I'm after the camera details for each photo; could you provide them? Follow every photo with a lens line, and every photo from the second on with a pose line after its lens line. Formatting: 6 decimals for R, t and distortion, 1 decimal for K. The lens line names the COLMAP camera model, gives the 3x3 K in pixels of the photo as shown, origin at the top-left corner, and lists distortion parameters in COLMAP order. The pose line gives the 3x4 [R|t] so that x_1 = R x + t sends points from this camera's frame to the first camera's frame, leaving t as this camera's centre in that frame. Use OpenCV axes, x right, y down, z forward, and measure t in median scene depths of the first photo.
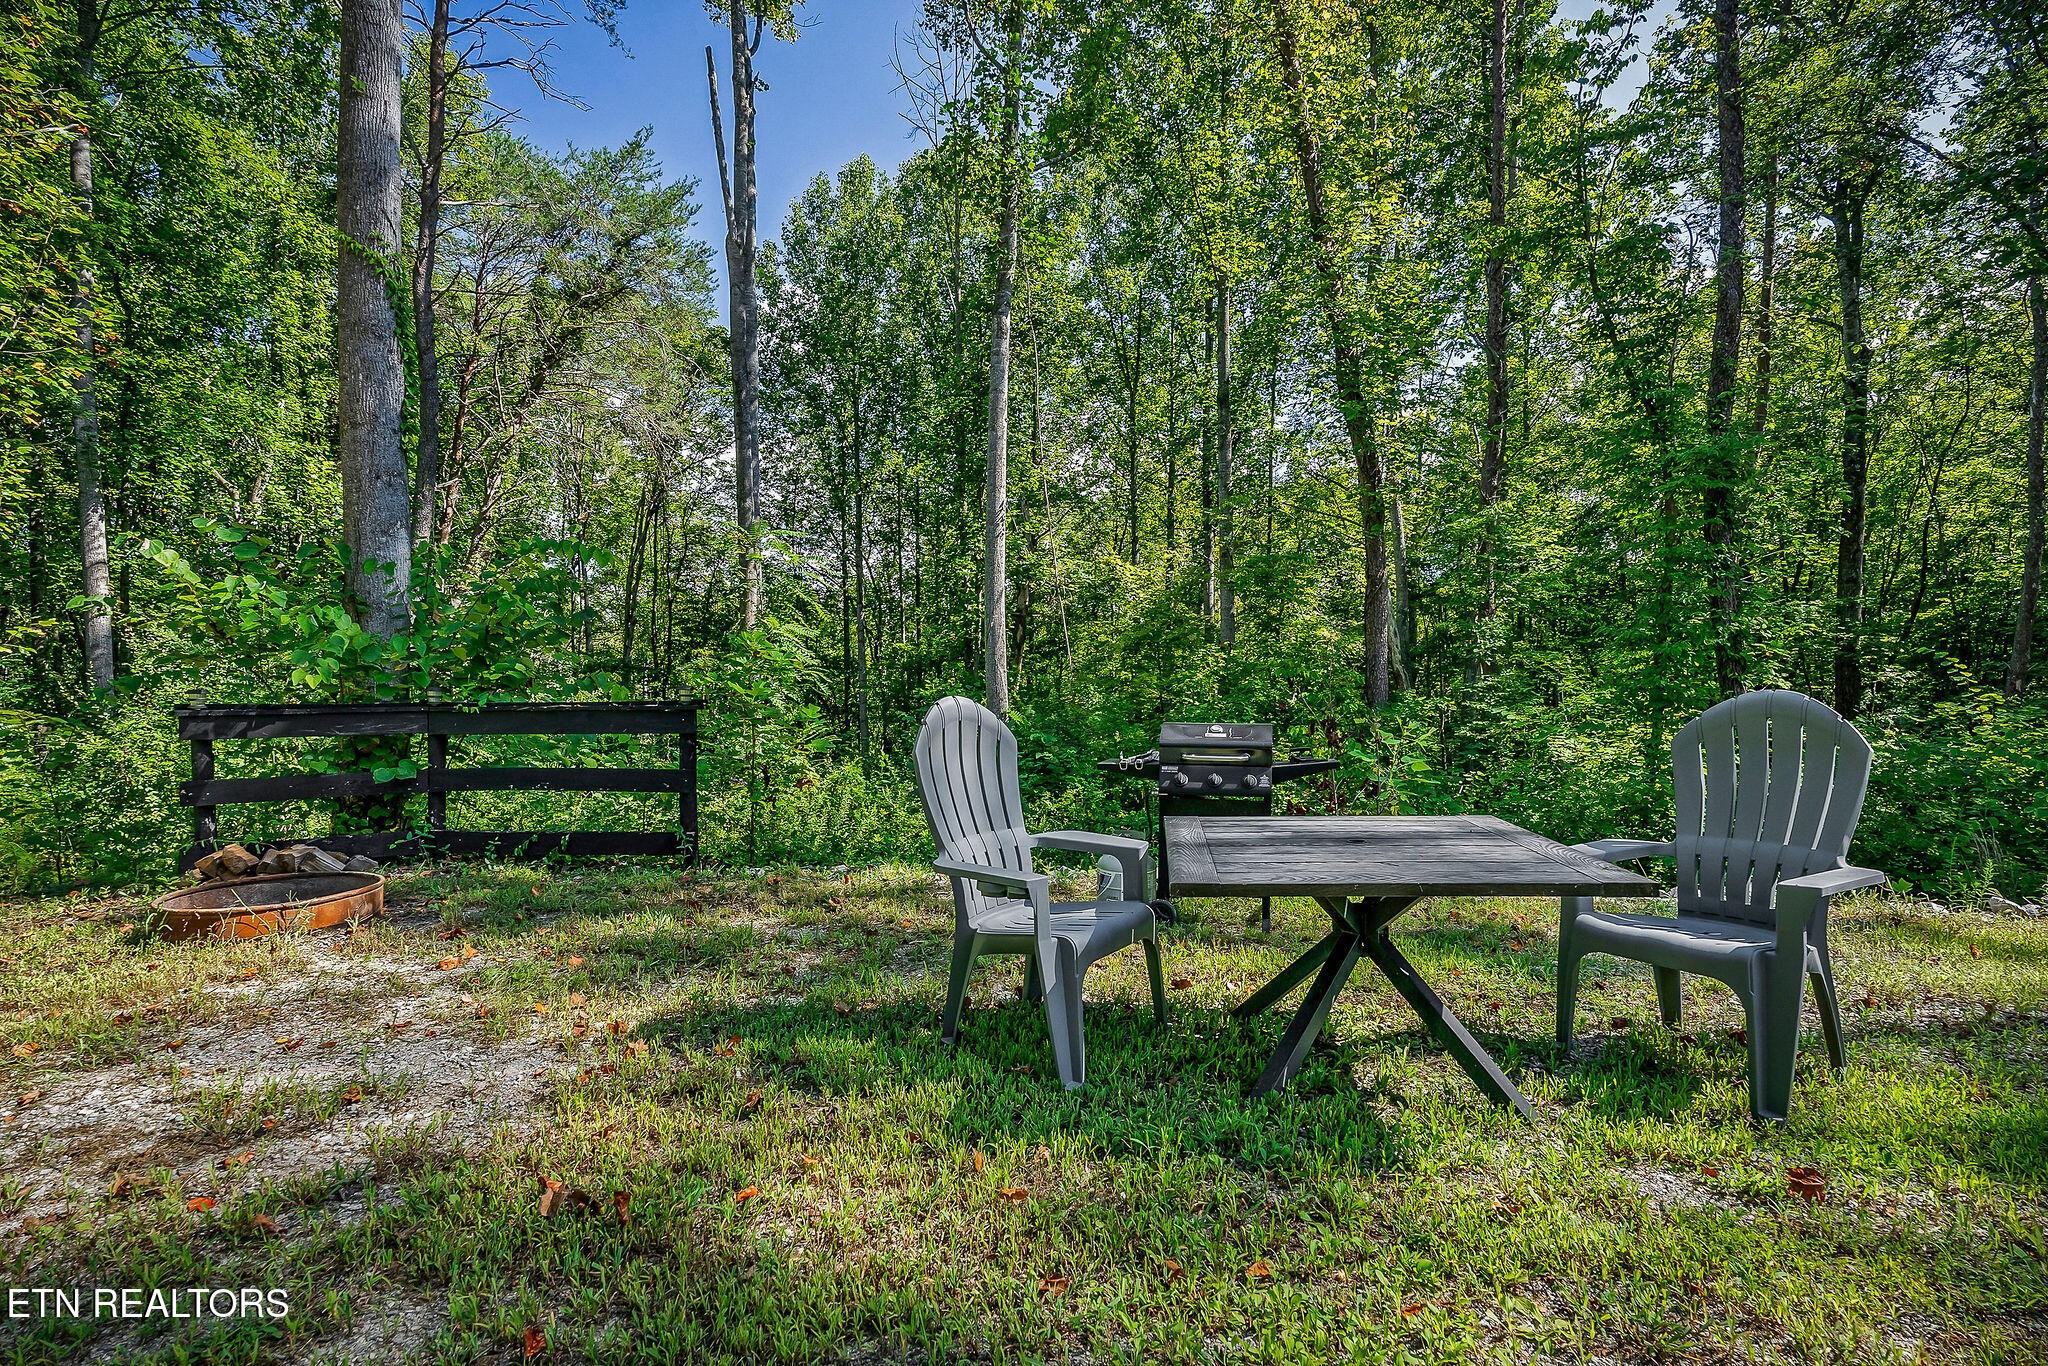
lens RADIAL K [[971.6, 0, 1018.8], [0, 971.6, 694.5], [0, 0, 1]] dist [0.001208, -0.001332]
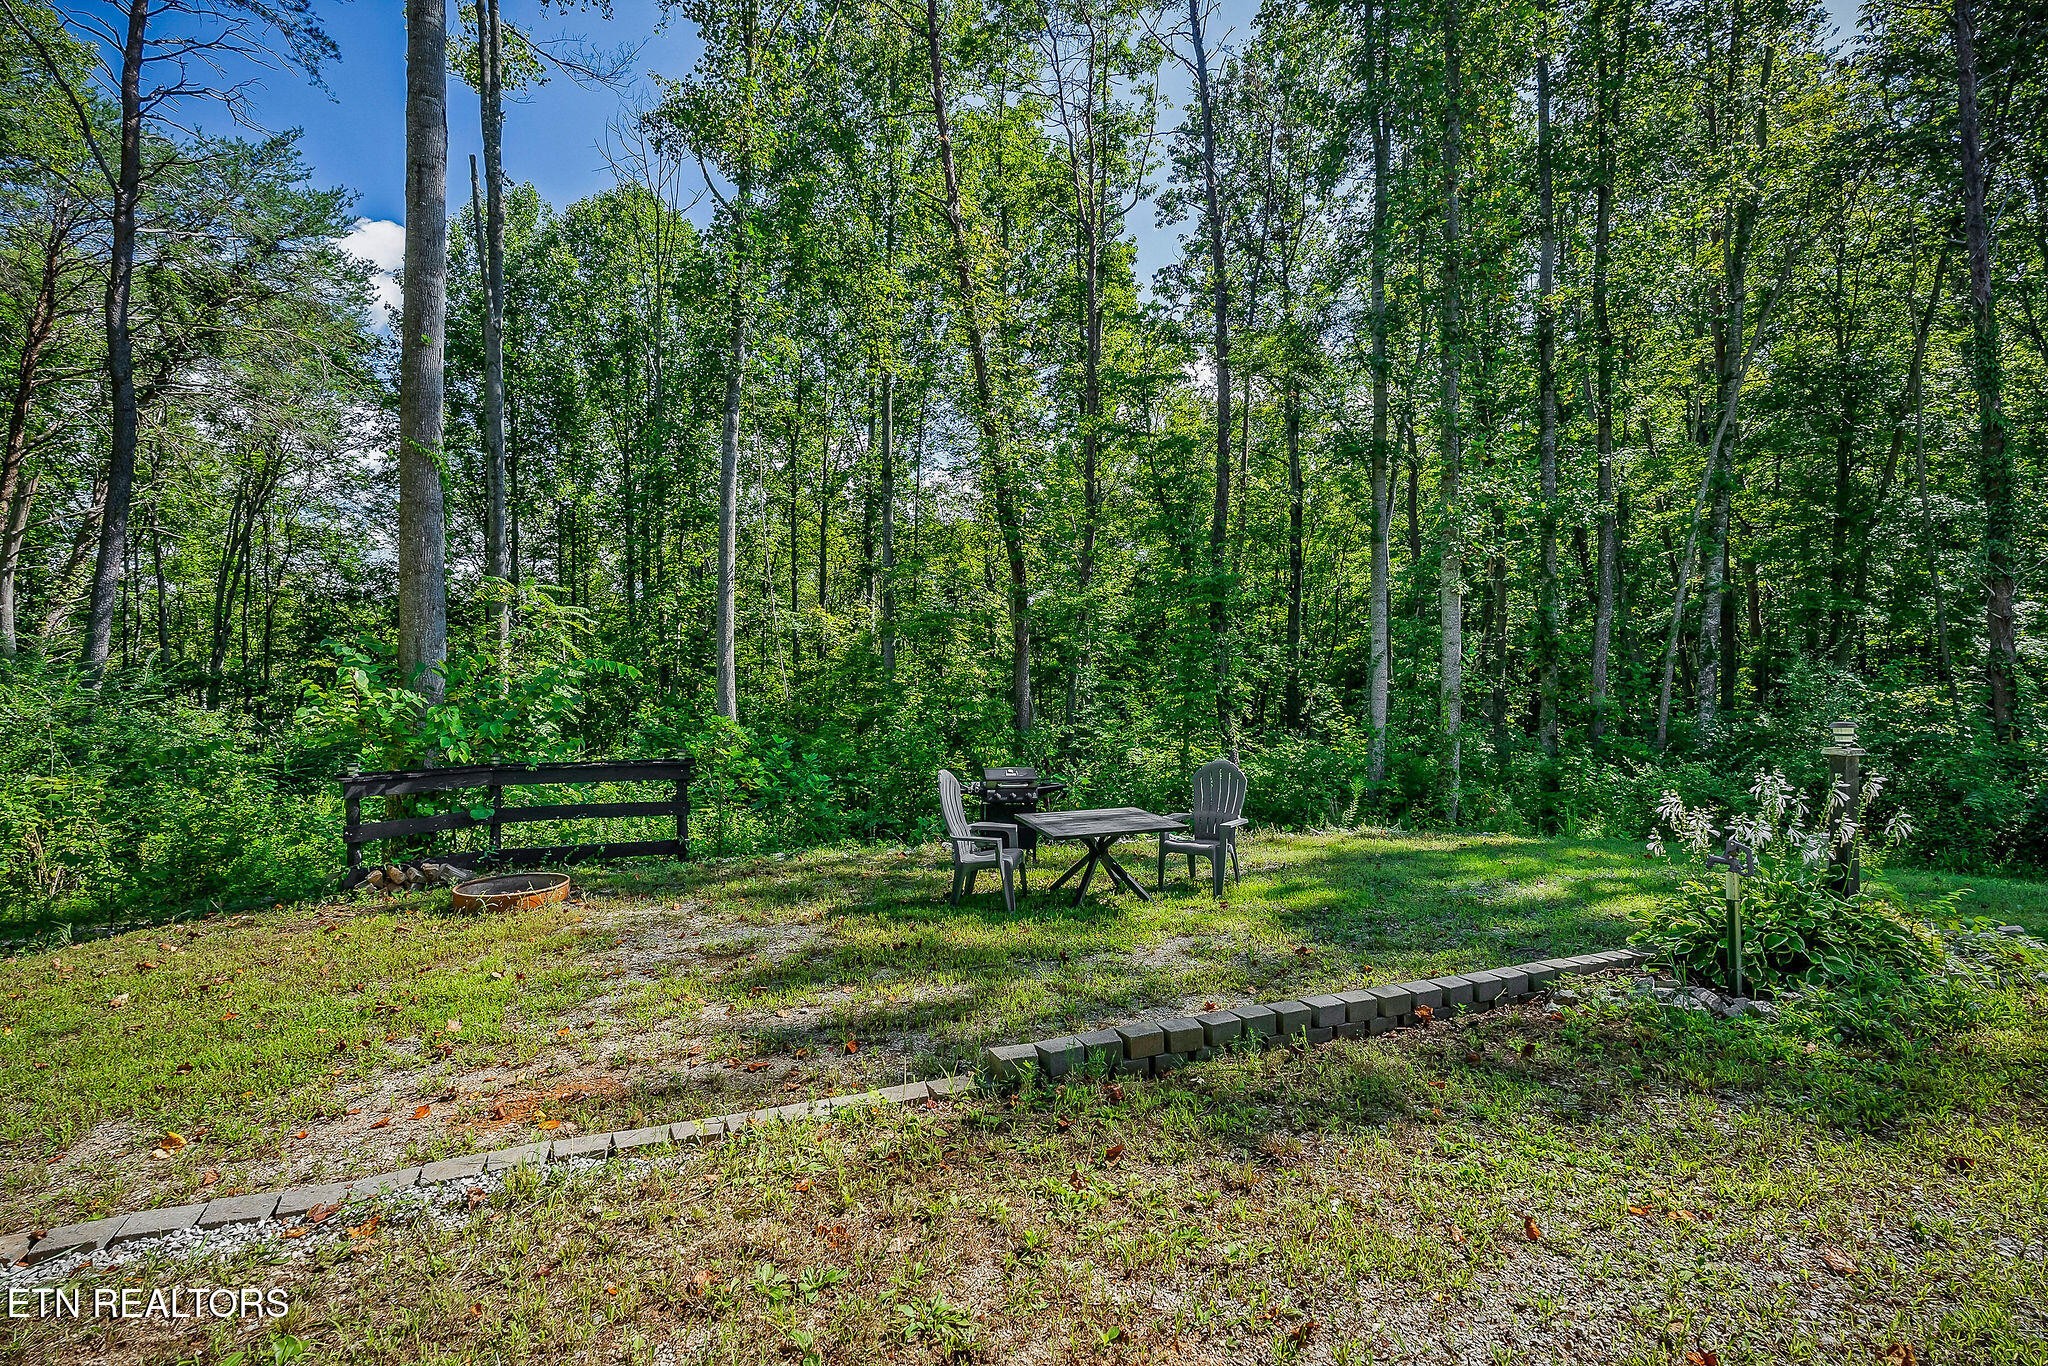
lens RADIAL K [[971.6, 0, 1018.8], [0, 971.6, 694.5], [0, 0, 1]] dist [0.001208, -0.001332]
pose [[0.916265, -0.005127, 0.400539, -0.419940], [0.002284, 0.999969, 0.007575, -0.098641], [-0.400565, -0.006025, 0.916249, -0.630625]]
